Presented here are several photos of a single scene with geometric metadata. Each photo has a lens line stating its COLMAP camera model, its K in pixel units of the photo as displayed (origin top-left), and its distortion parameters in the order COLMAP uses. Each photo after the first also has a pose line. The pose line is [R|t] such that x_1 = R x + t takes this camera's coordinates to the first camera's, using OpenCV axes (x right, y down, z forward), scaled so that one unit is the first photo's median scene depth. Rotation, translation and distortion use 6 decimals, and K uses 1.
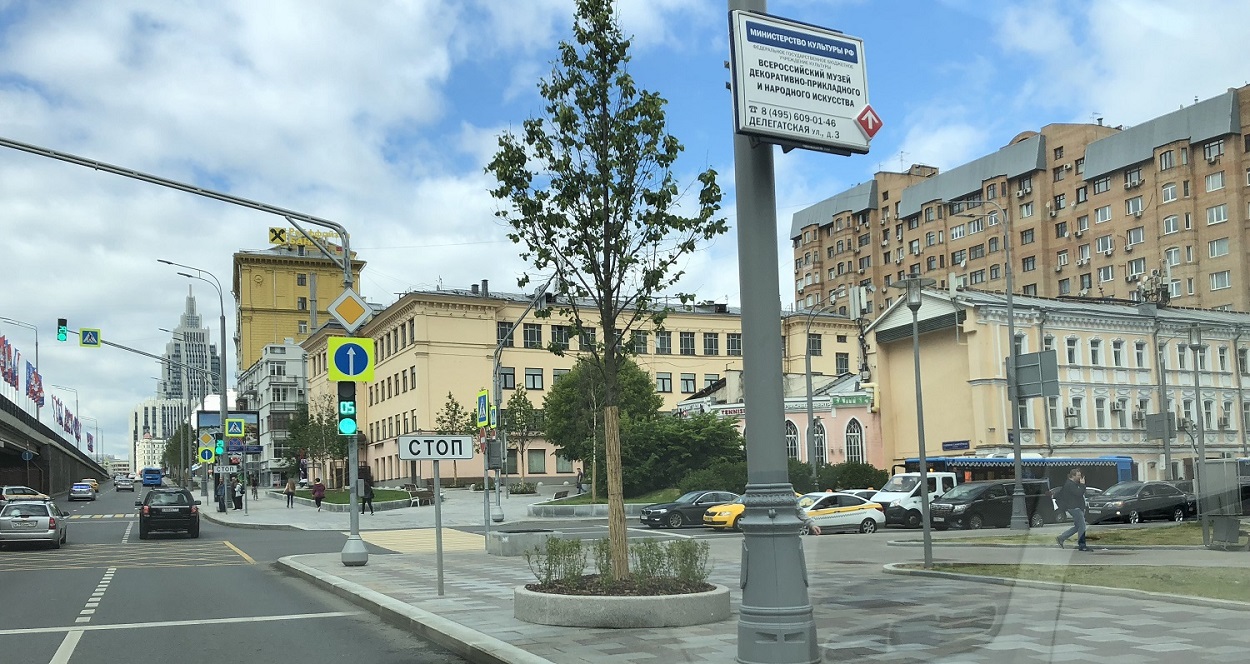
lens RADIAL K [[1009.2, 0, 622.8], [0, 1009.2, 457.5], [0, 0, 1]] dist [0.032711, 0.001098]
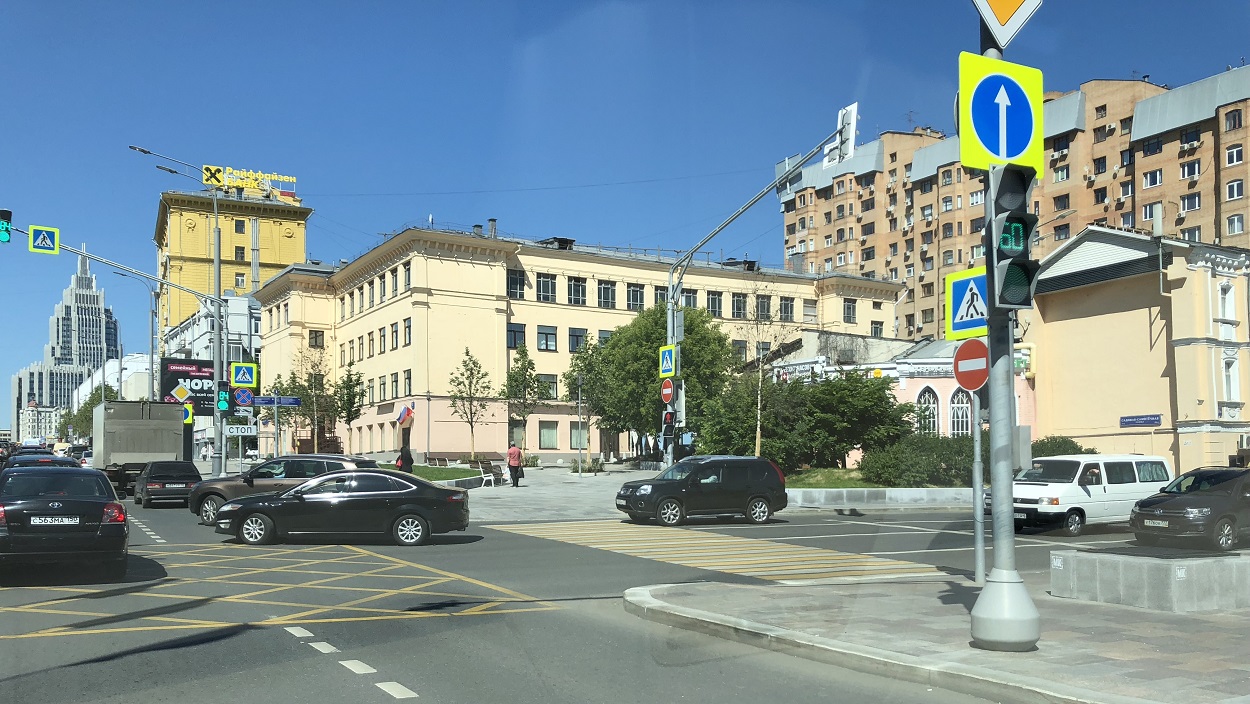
lens RADIAL K [[974.7, 0, 592.0], [0, 974.7, 448.6], [0, 0, 1]] dist [0.038684, -0.002637]
pose [[0.995822, 0.018728, 0.089370, -0.116665], [-0.019567, 0.999772, 0.008521, 0.007777], [-0.089190, -0.010234, 0.995962, 0.161855]]
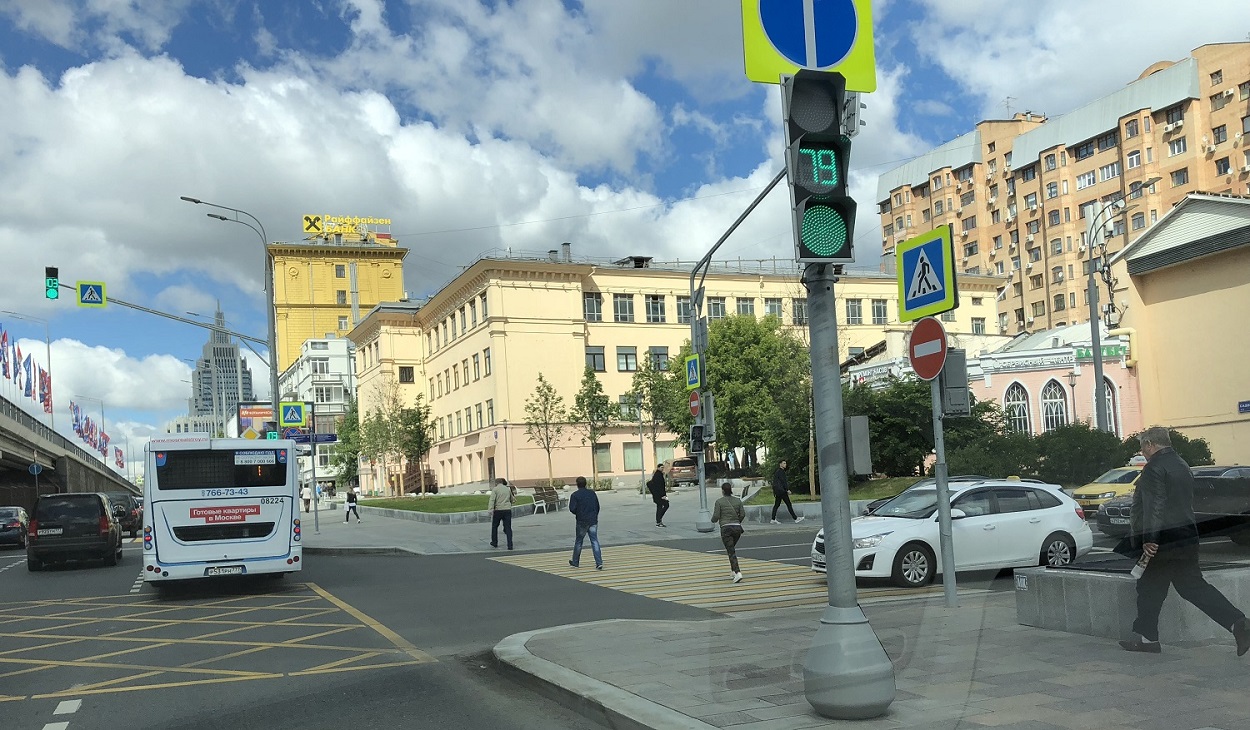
lens RADIAL K [[965.0, 0, 615.1], [0, 965.0, 459.7], [0, 0, 1]] dist [0.036036, -0.002504]
pose [[0.999219, -0.035166, -0.018032, -0.082765], [0.035122, 0.999379, -0.002765, 0.008254], [0.018118, 0.002130, 0.999834, 0.181926]]
